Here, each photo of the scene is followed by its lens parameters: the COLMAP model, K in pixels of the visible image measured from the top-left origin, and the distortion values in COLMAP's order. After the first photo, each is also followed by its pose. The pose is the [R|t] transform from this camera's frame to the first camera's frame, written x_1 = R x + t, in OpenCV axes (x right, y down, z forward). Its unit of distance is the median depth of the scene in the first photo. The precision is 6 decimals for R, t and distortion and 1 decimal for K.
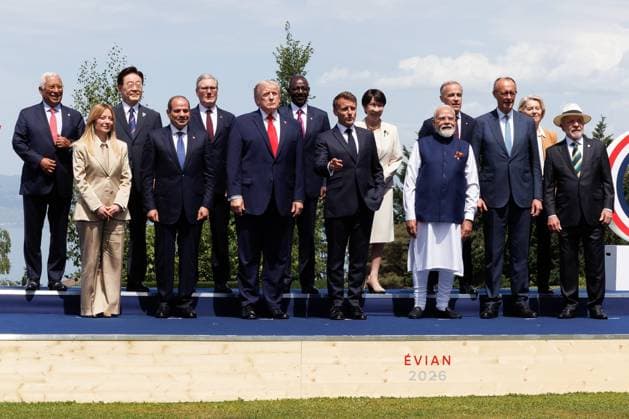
lens RADIAL K [[1604.4, 0, 314.5], [0, 1604.4, 209.5], [0, 0, 1]] dist [0.045844, -0.218380]
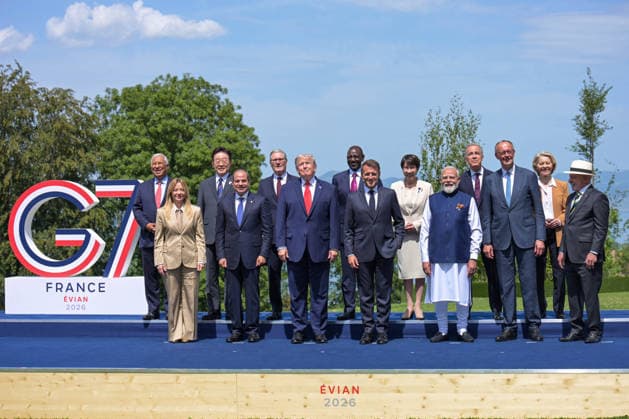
lens RADIAL K [[1241.2, 0, 314.5], [0, 1241.2, 209.5], [0, 0, 1]] dist [0.008970, 0.204078]
pose [[0.938710, -0.031244, -0.343289, 0.308312], [0.032225, 0.999477, -0.002848, -0.033421], [0.343198, -0.008389, 0.939225, 0.085021]]
